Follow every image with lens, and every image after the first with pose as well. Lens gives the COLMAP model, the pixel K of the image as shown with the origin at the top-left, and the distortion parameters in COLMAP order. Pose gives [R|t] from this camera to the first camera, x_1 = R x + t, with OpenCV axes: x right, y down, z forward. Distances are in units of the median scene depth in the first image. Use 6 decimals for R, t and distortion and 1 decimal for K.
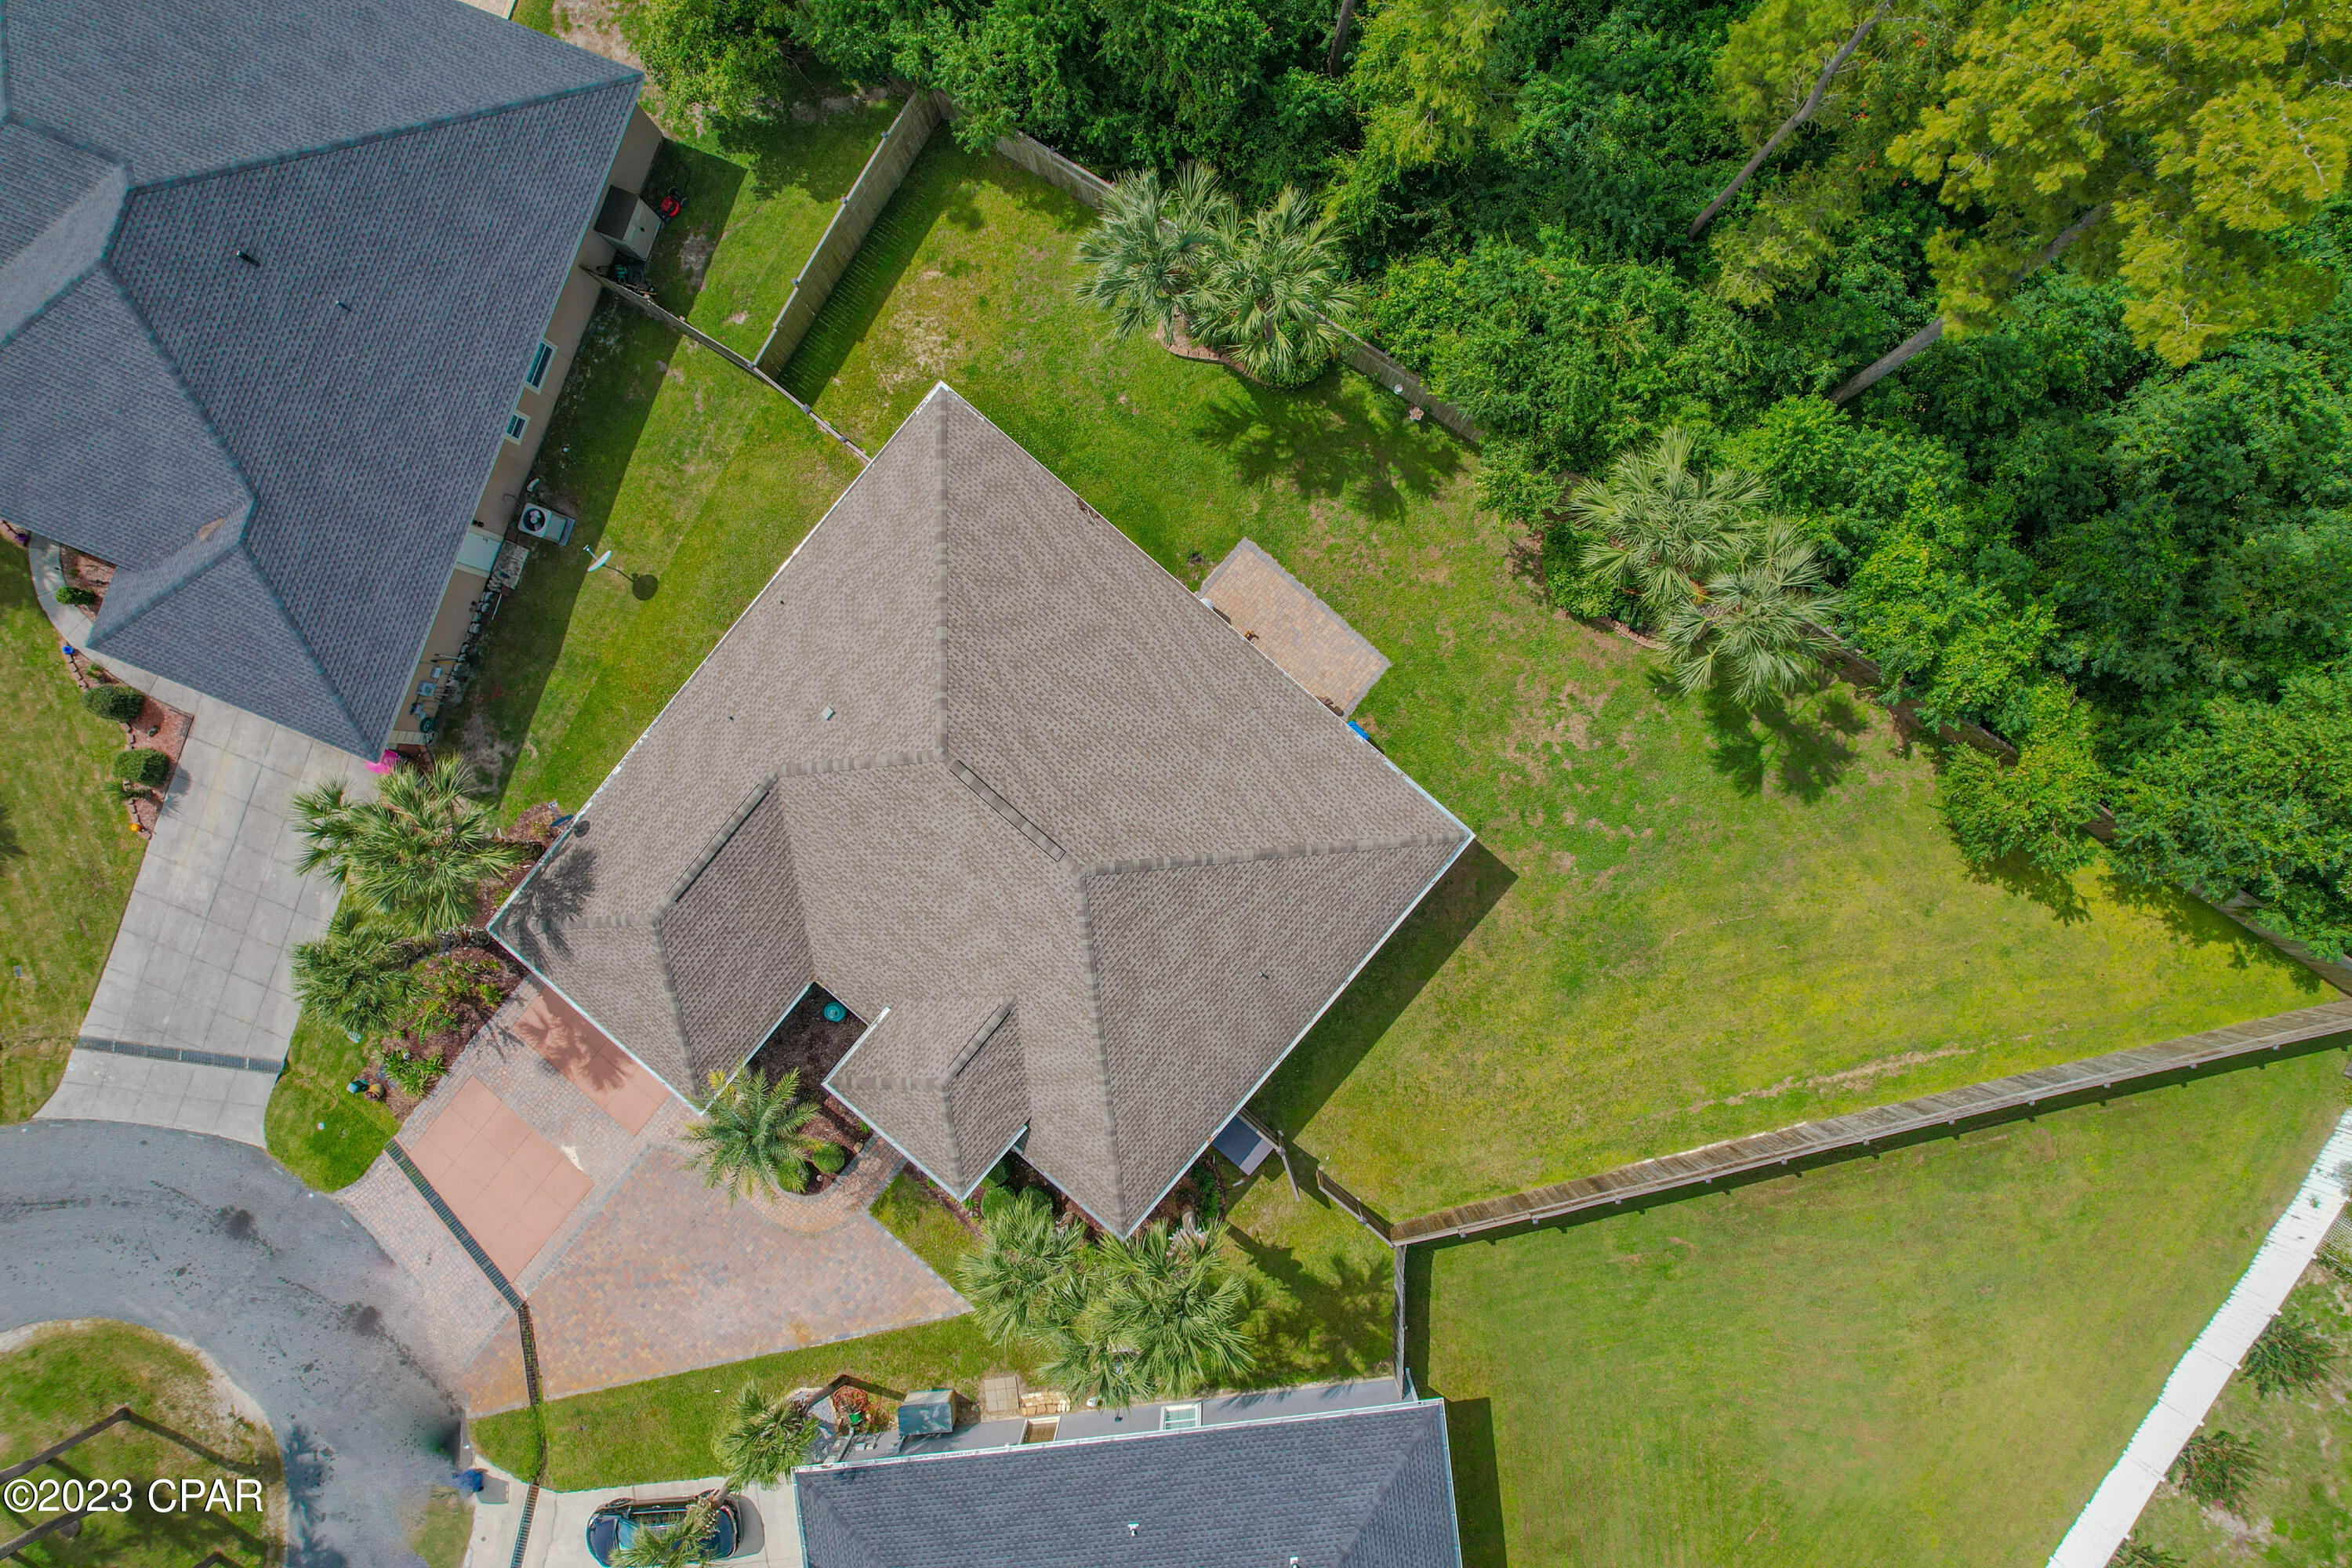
lens RADIAL K [[1506.4, 0, 1193.0], [0, 1506.4, 799.7], [0, 0, 1]] dist [-0.075373, 0.067534]
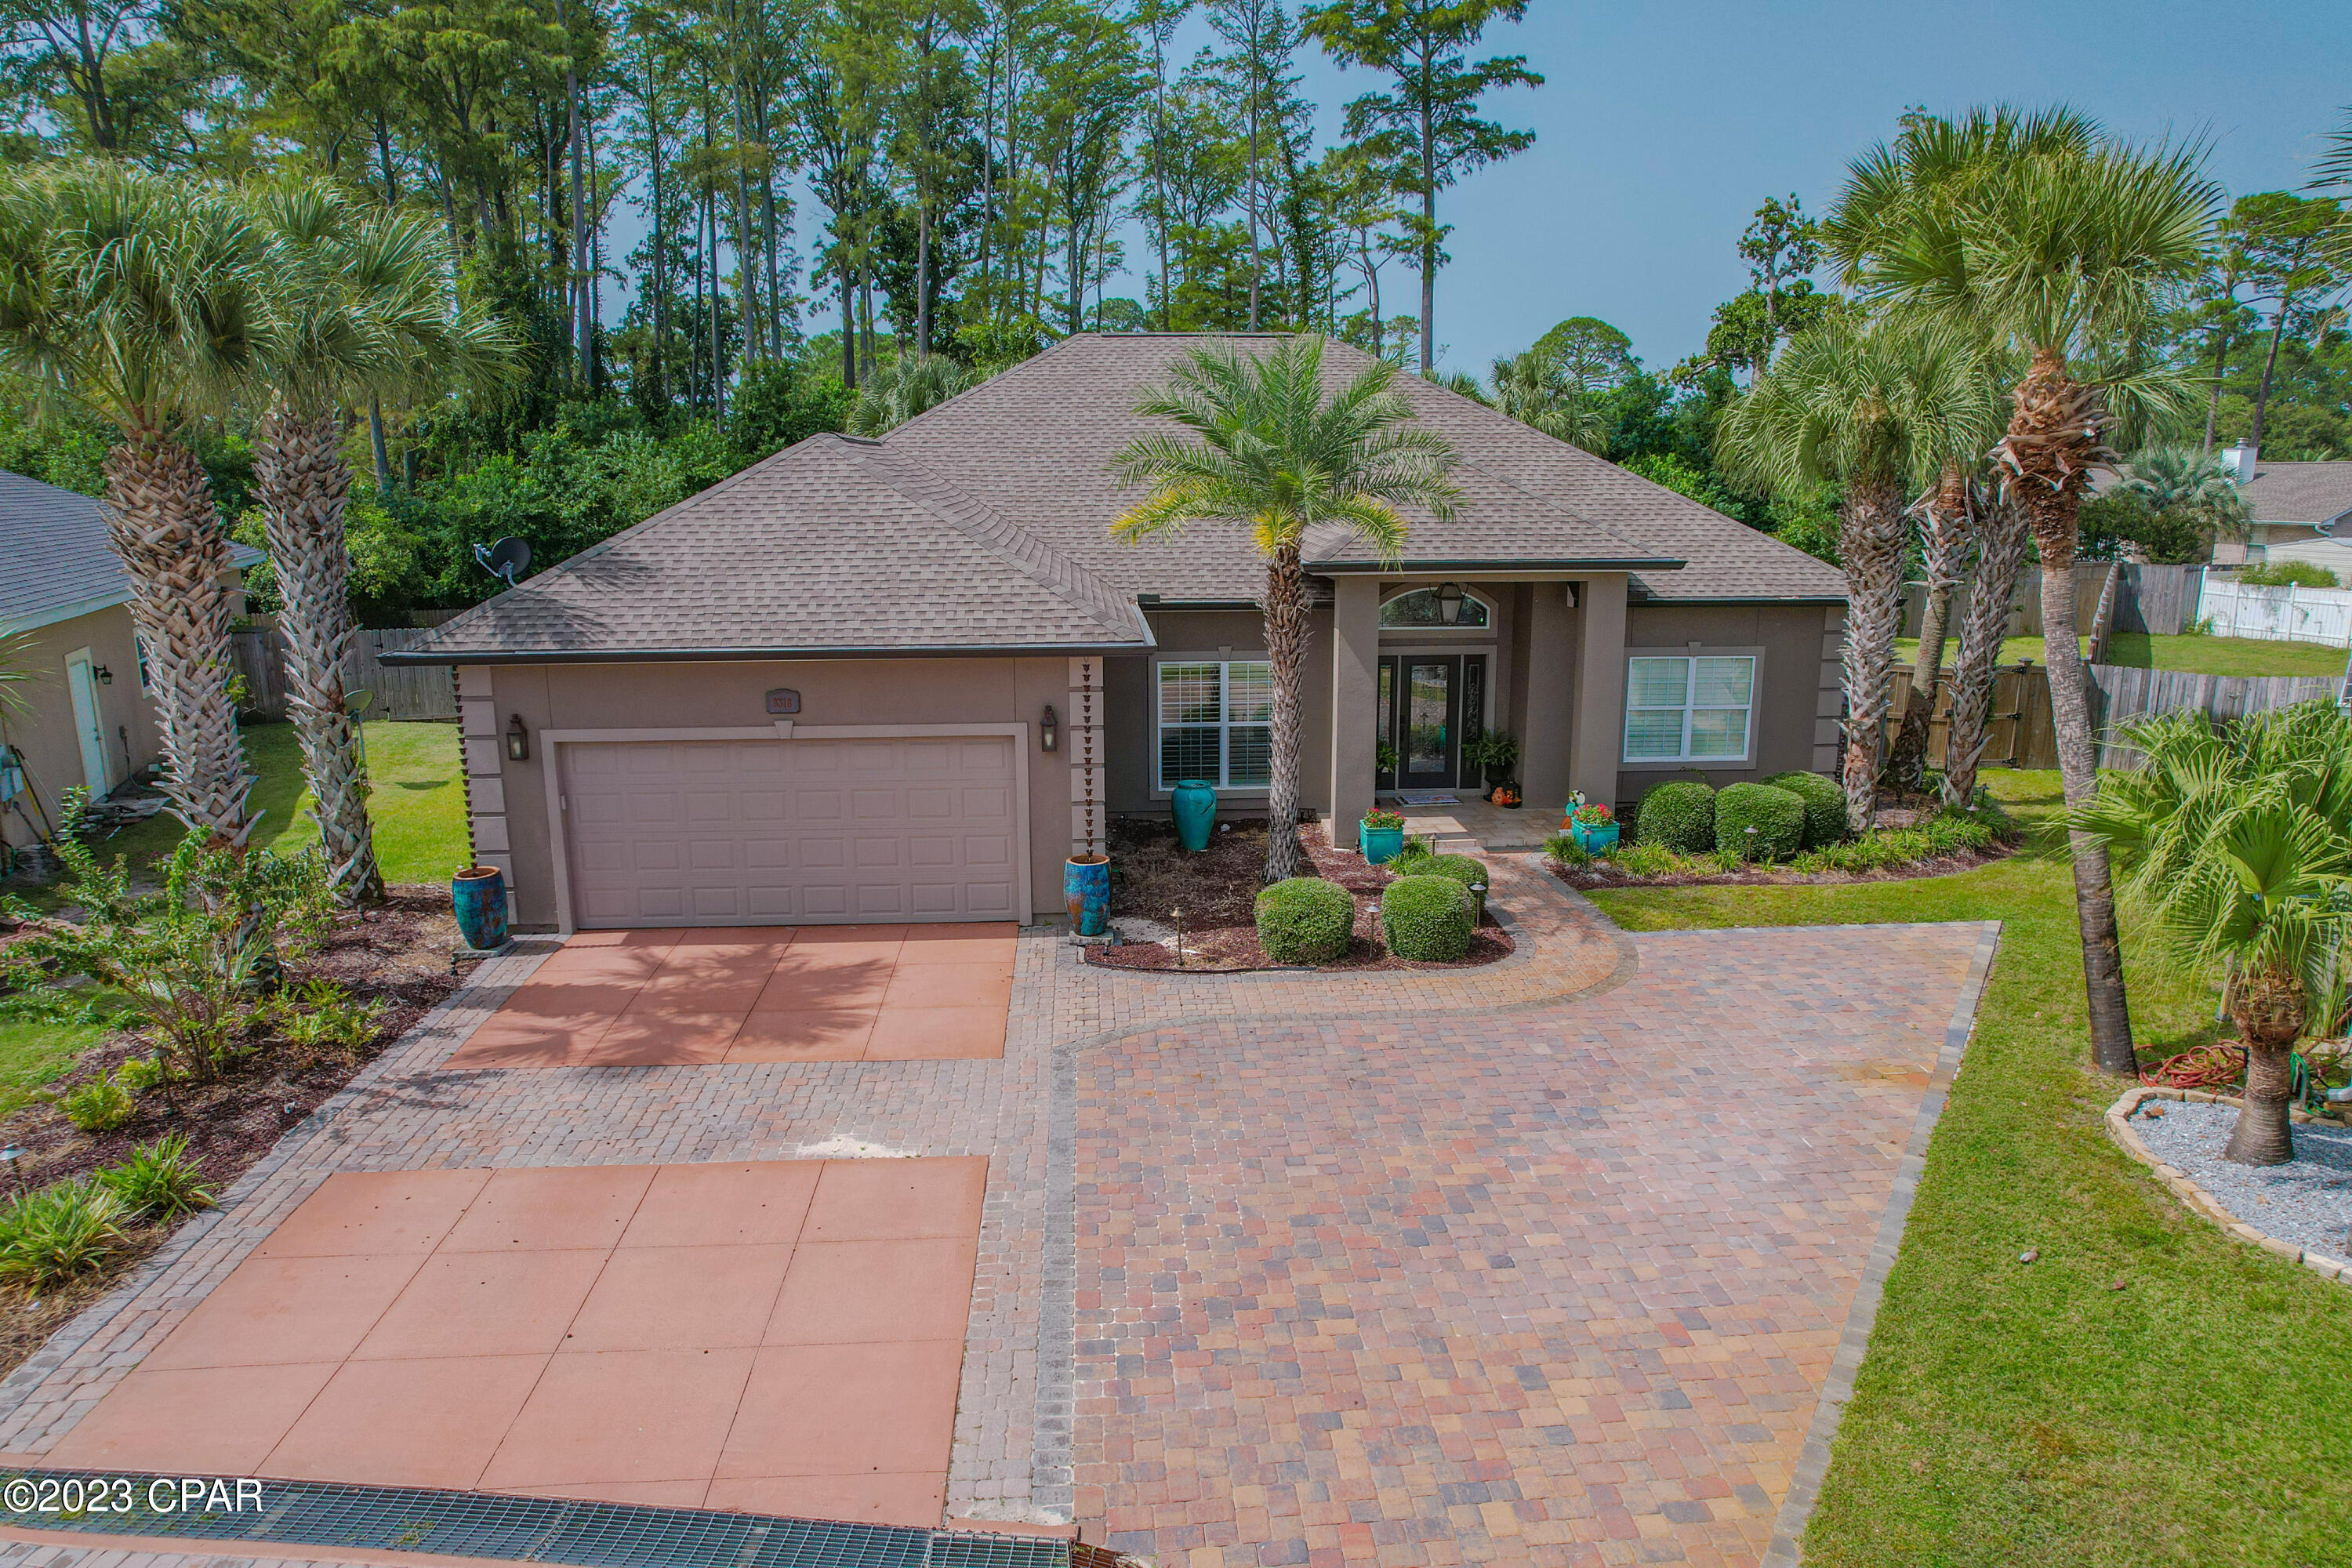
lens RADIAL K [[1506.4, 0, 1181.1], [0, 1506.4, 797.1], [0, 0, 1]] dist [-0.075373, 0.067534]
pose [[0.716741, -0.131750, 0.684781, -0.546337], [0.697304, 0.145291, -0.701895, 0.452590], [-0.007018, 0.980578, 0.196006, 0.888169]]
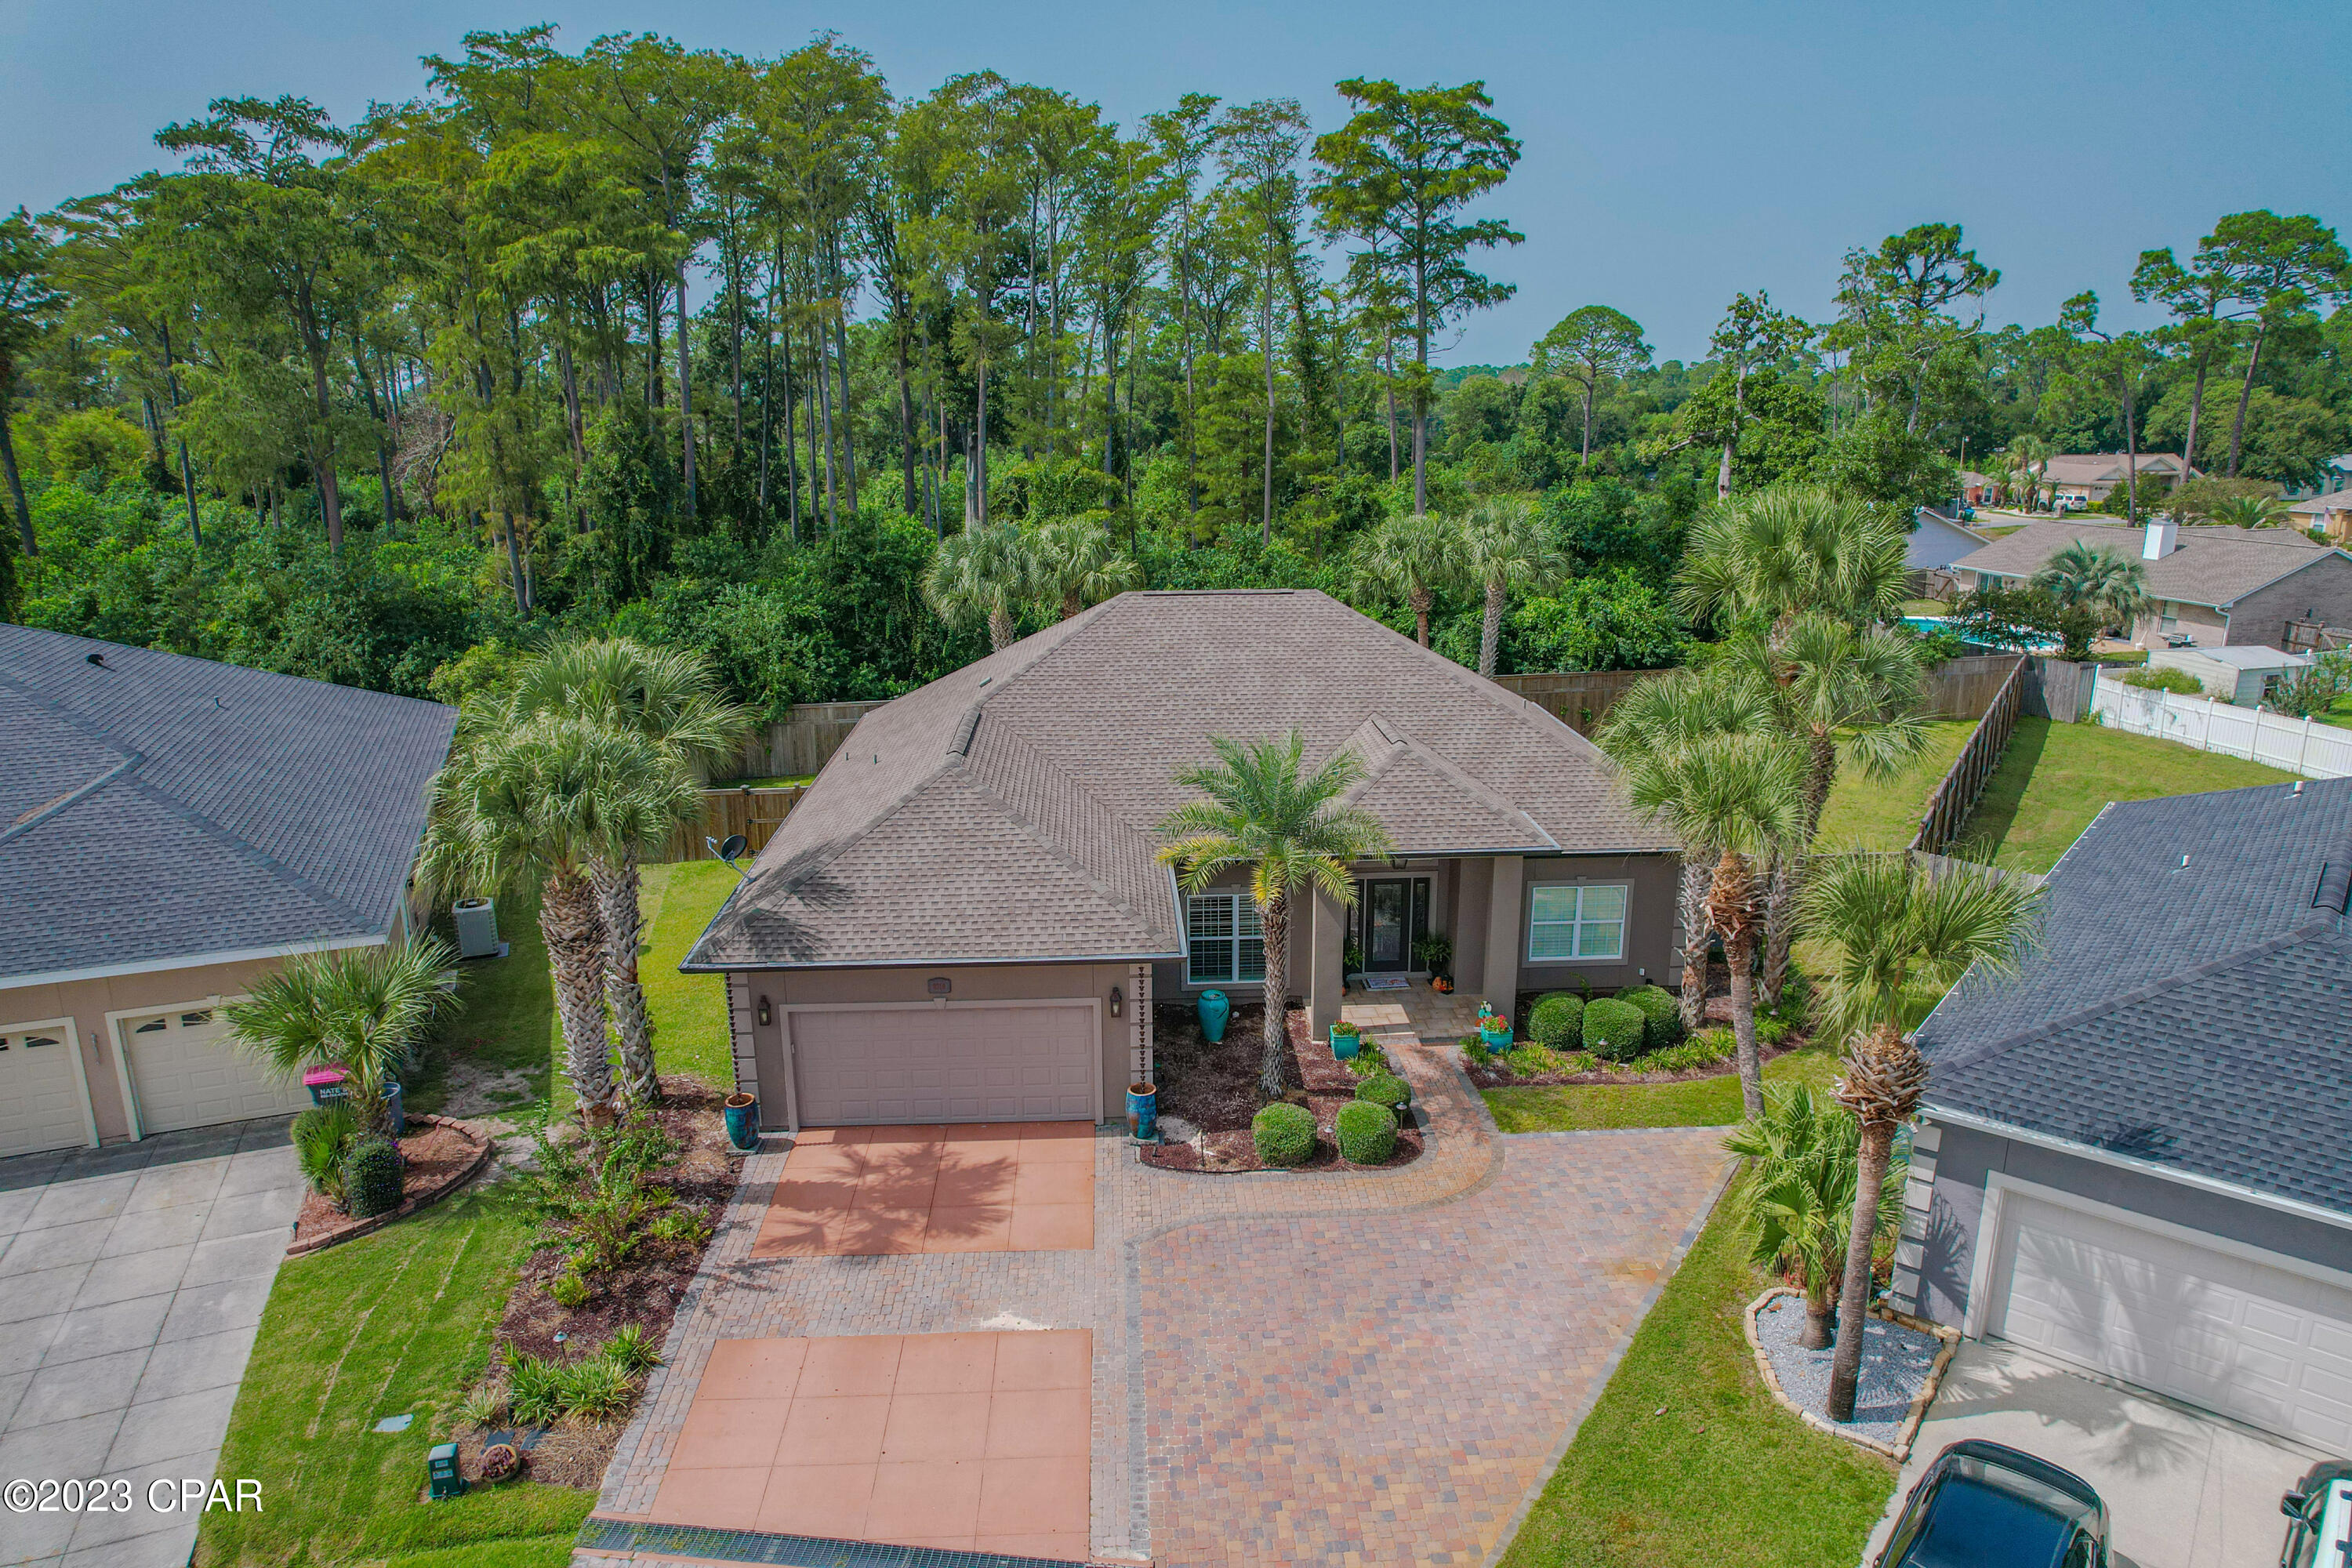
lens RADIAL K [[1506.4, 0, 1181.8], [0, 1506.4, 797.4], [0, 0, 1]] dist [-0.075373, 0.067534]
pose [[0.727587, -0.162706, 0.666441, -0.652795], [0.685995, 0.180015, -0.704986, 0.561019], [-0.005264, 0.970114, 0.242592, 0.738052]]
